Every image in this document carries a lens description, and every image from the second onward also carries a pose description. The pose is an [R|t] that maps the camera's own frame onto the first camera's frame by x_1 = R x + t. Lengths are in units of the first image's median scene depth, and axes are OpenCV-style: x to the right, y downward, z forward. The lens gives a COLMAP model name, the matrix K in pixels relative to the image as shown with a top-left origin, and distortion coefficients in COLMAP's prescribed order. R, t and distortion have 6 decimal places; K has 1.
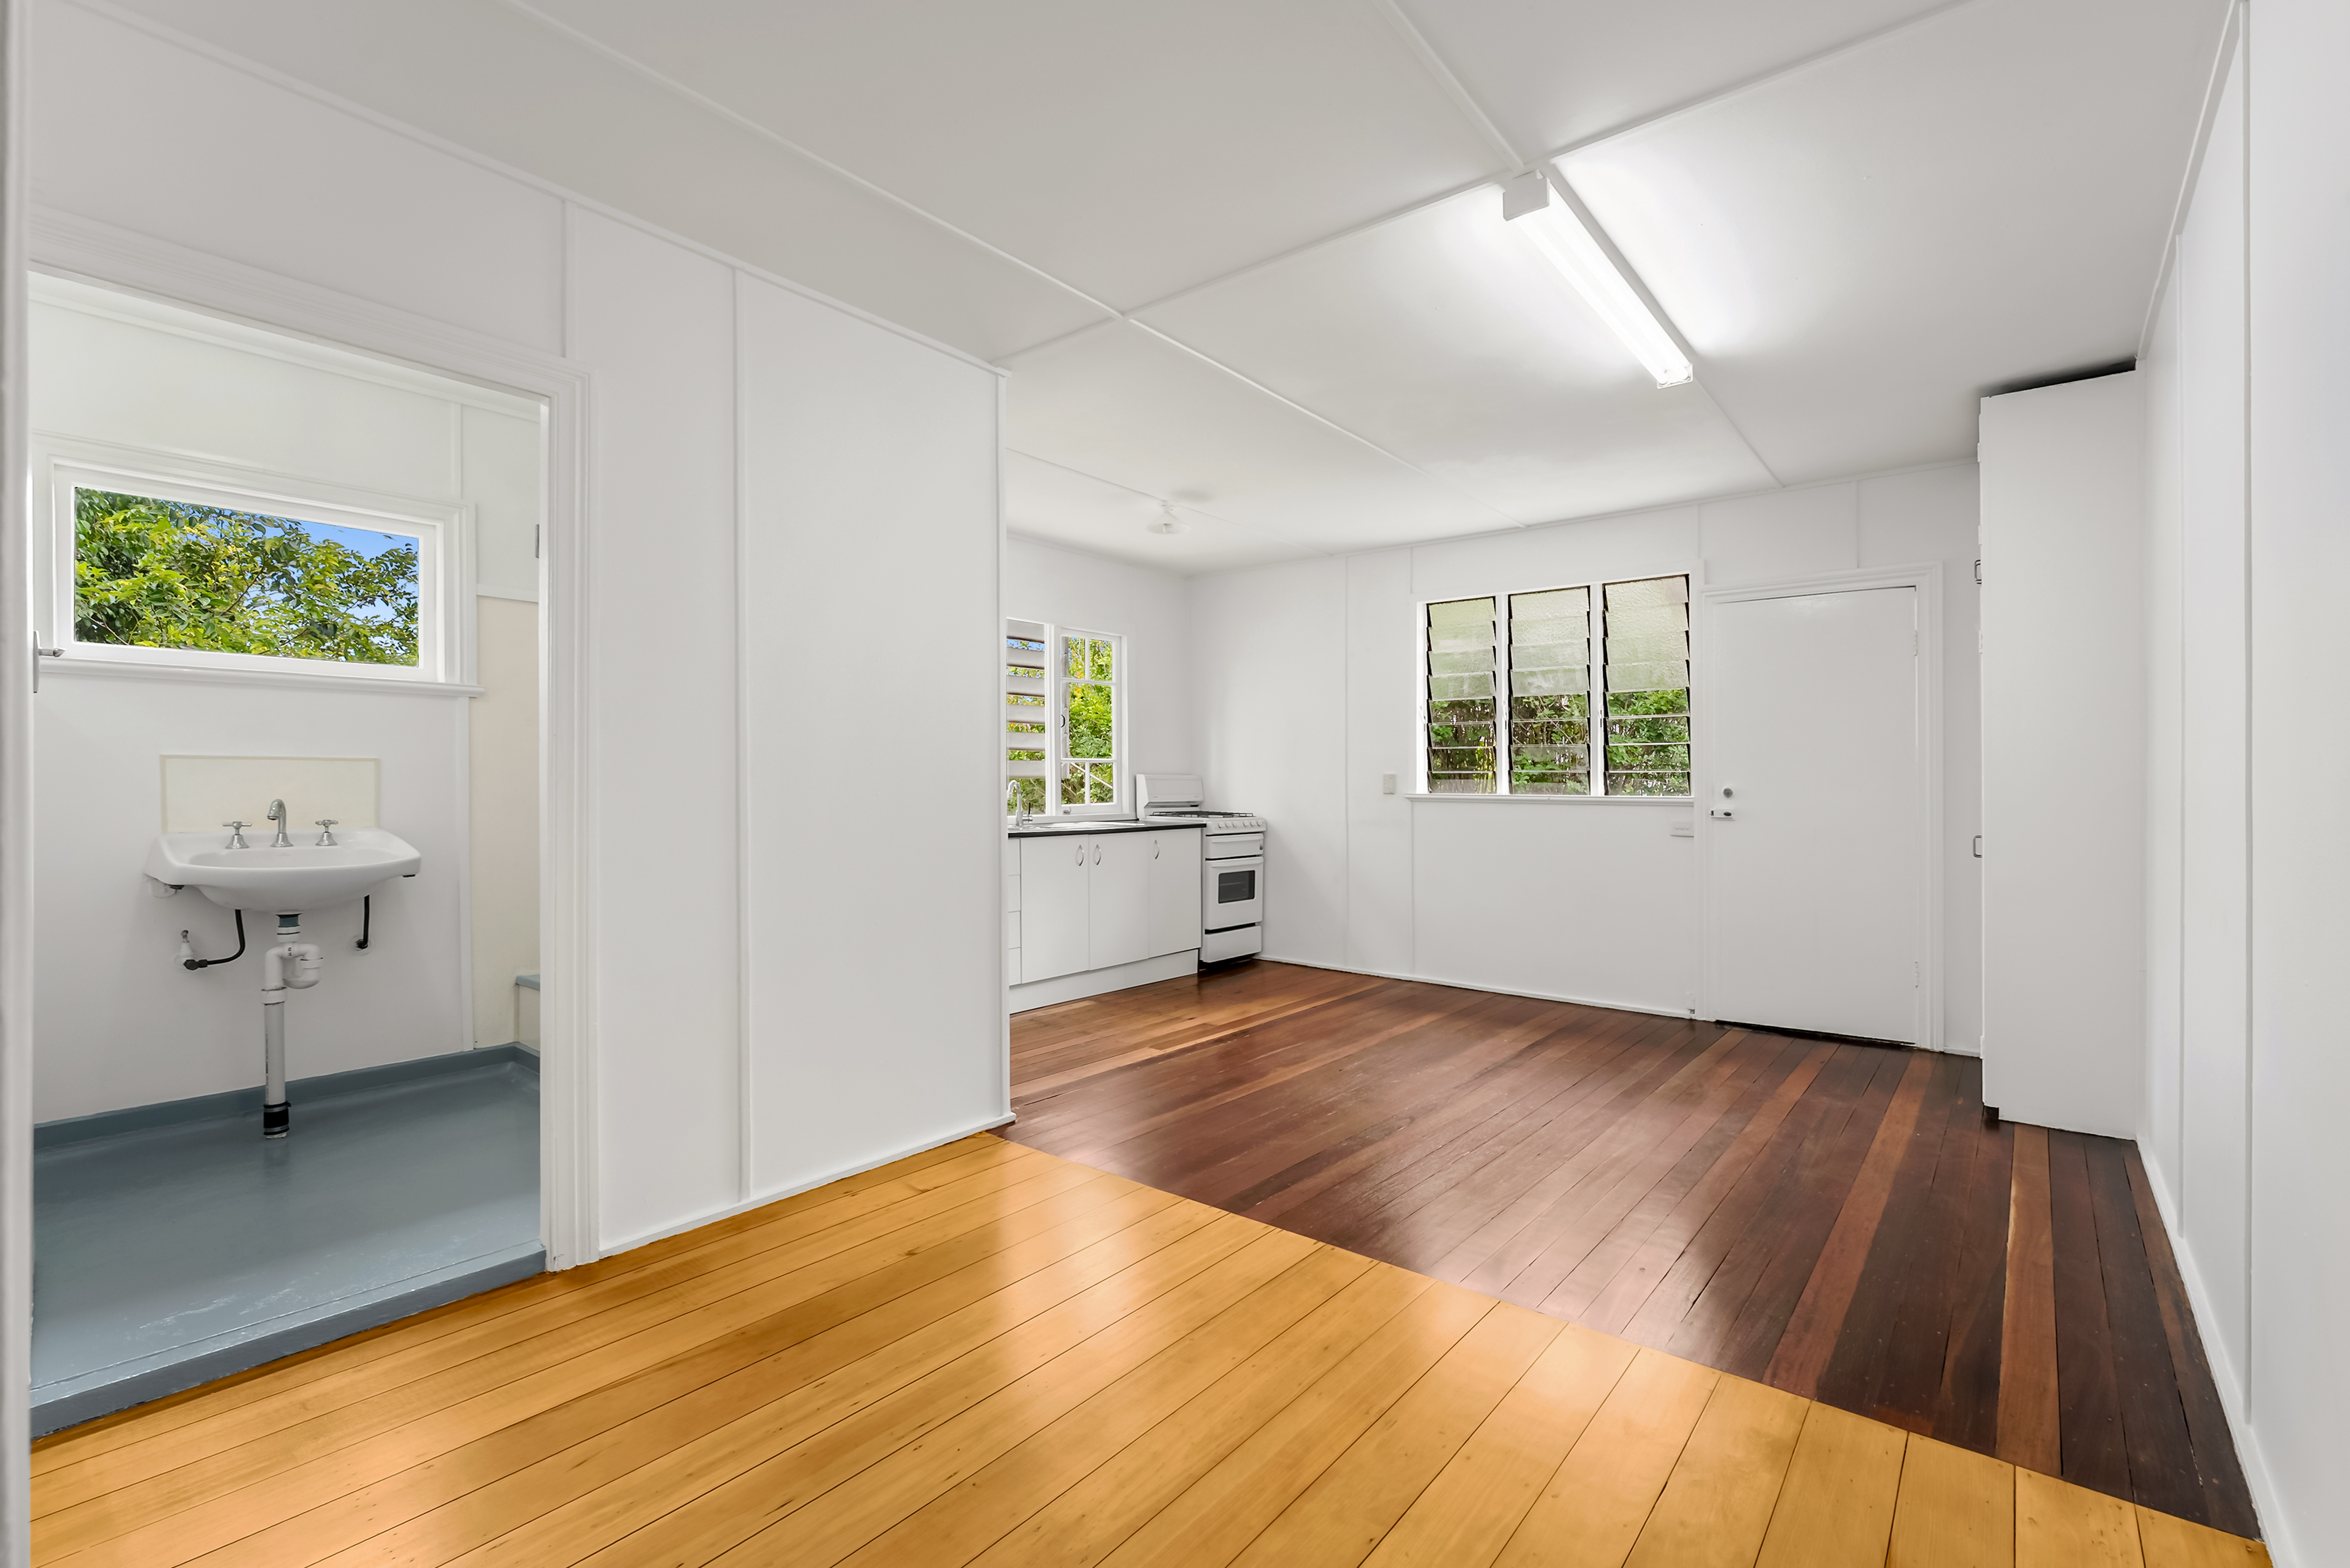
lens RADIAL K [[1017.1, 0, 1178.8], [0, 1017.1, 785.0], [0, 0, 1]] dist [-0.001224, -0.000132]
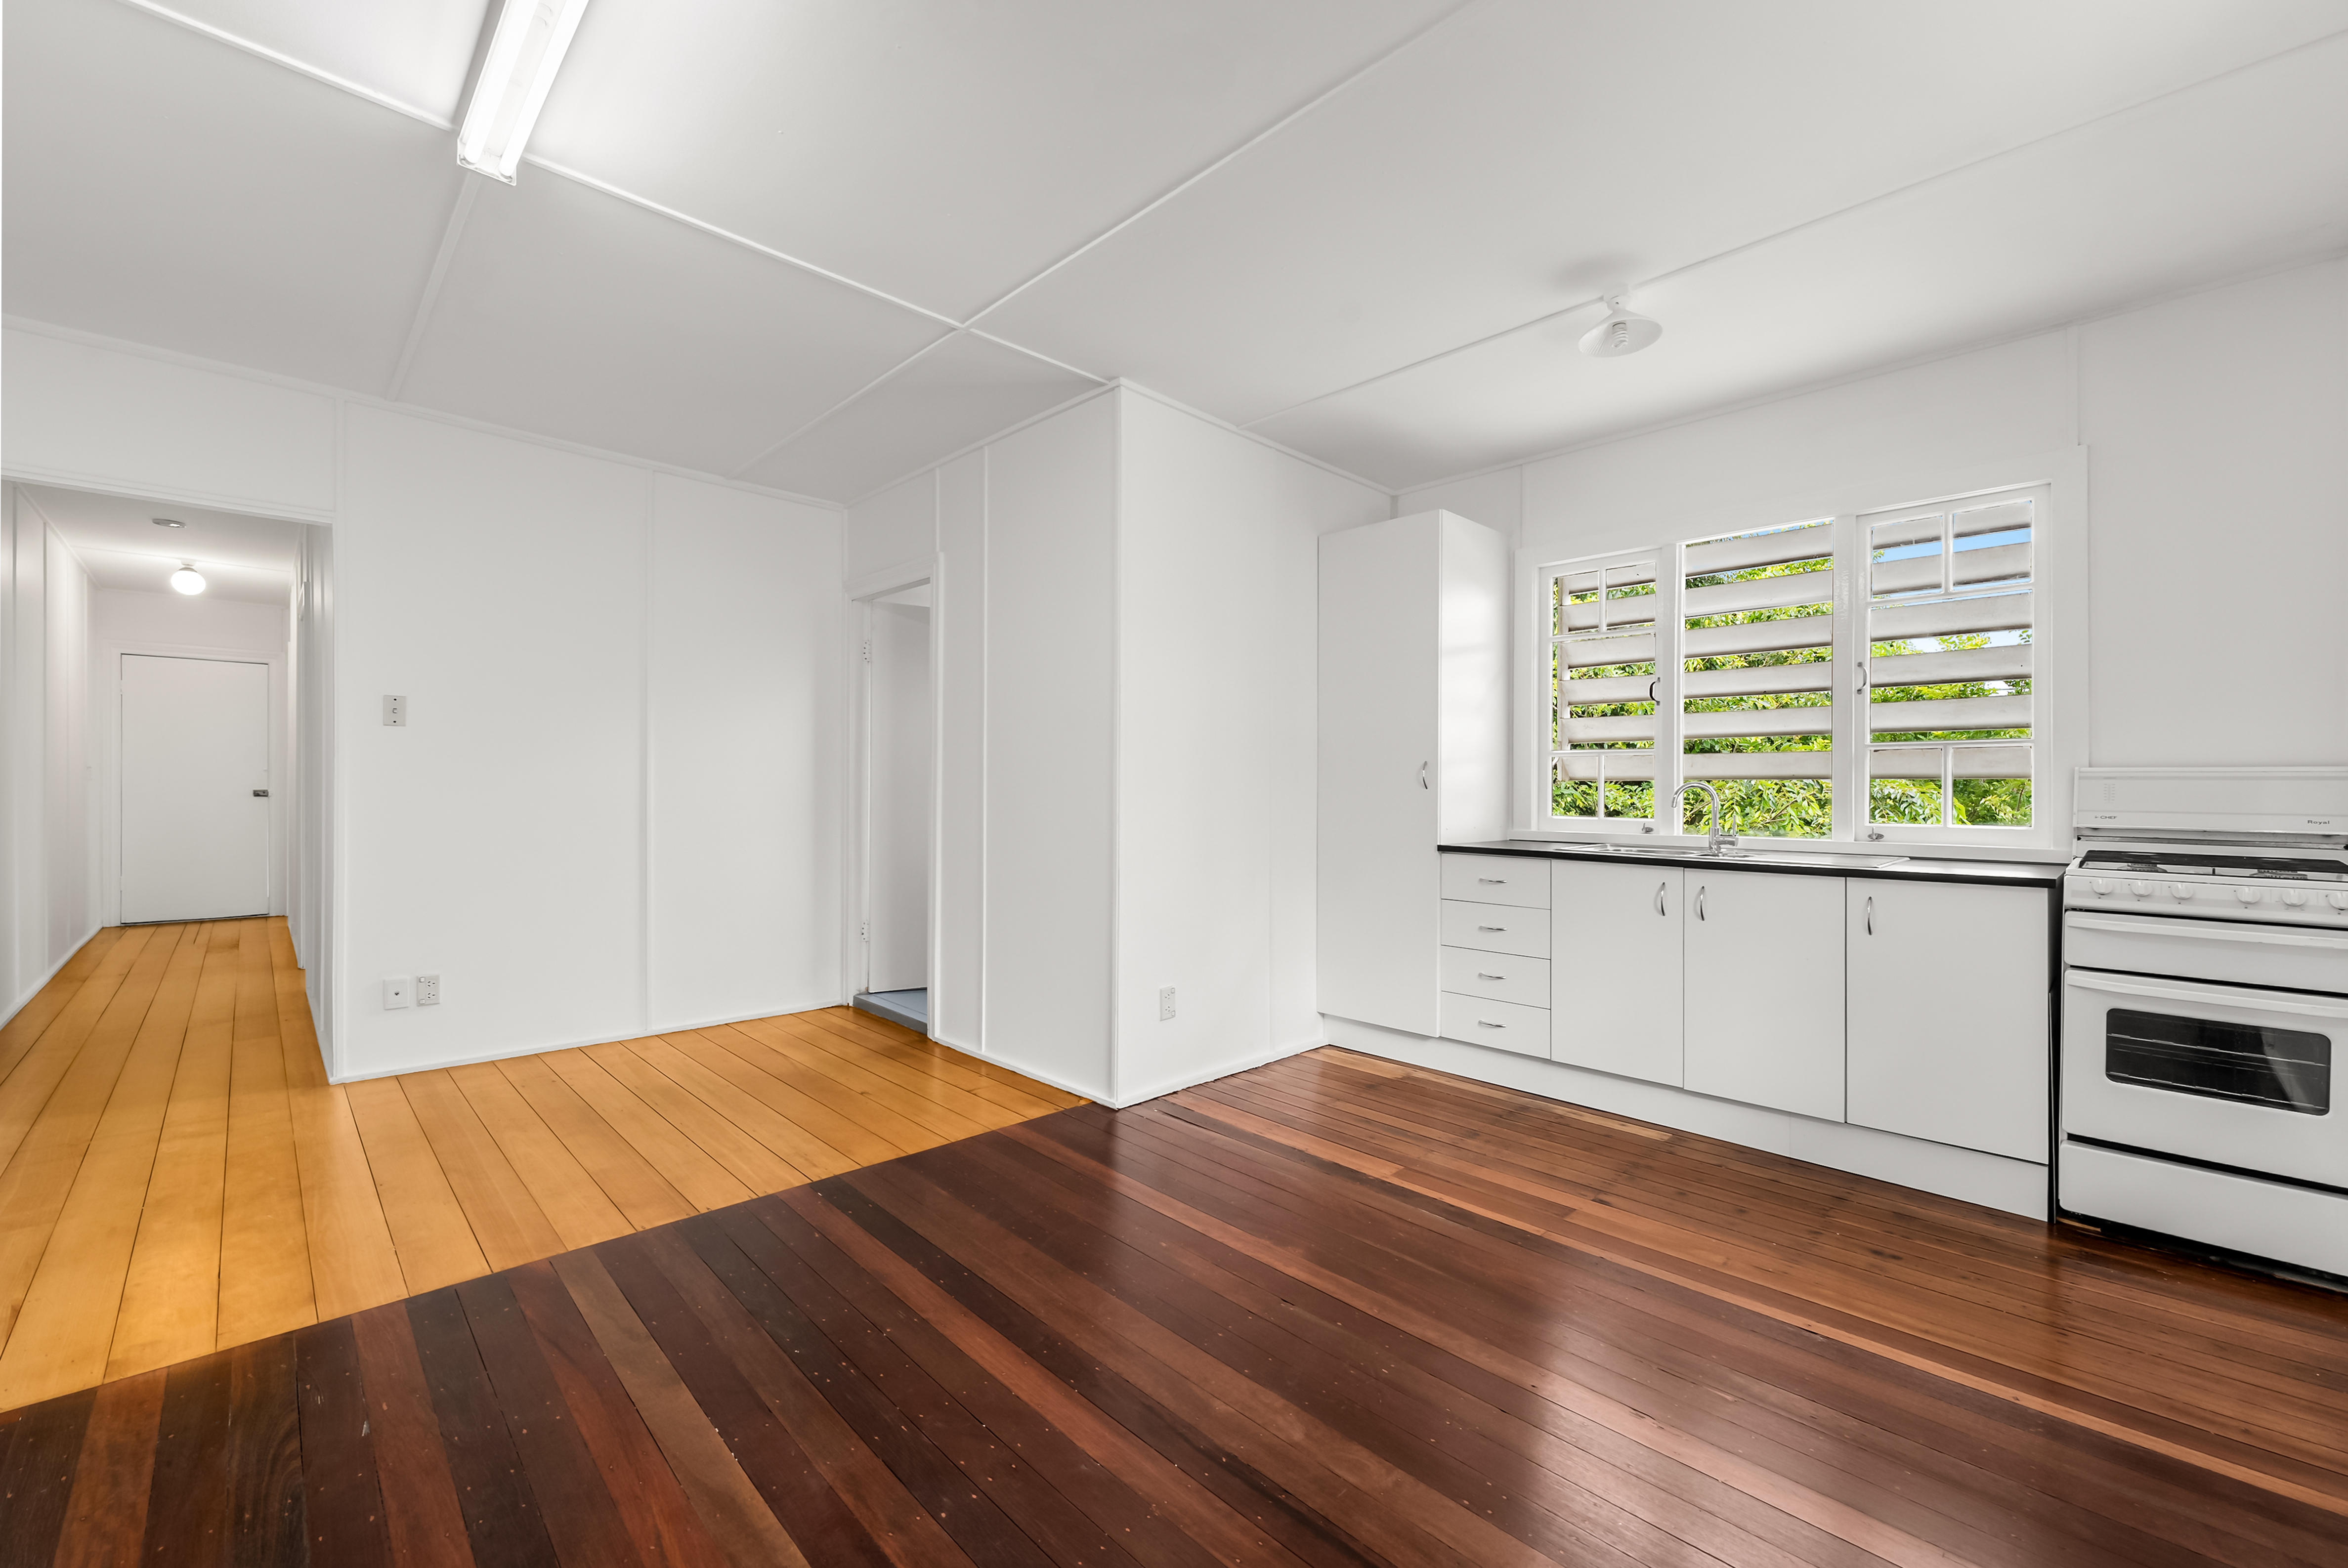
lens RADIAL K [[950.3, 0, 1177.5], [0, 950.3, 779.5], [0, 0, 1]] dist [0.002808, 0.001331]
pose [[-0.093783, -0.000454, -0.995593, 0.867354], [-0.005486, 0.999985, 0.000061, -0.005610], [0.995578, 0.005468, -0.093784, 1.259726]]
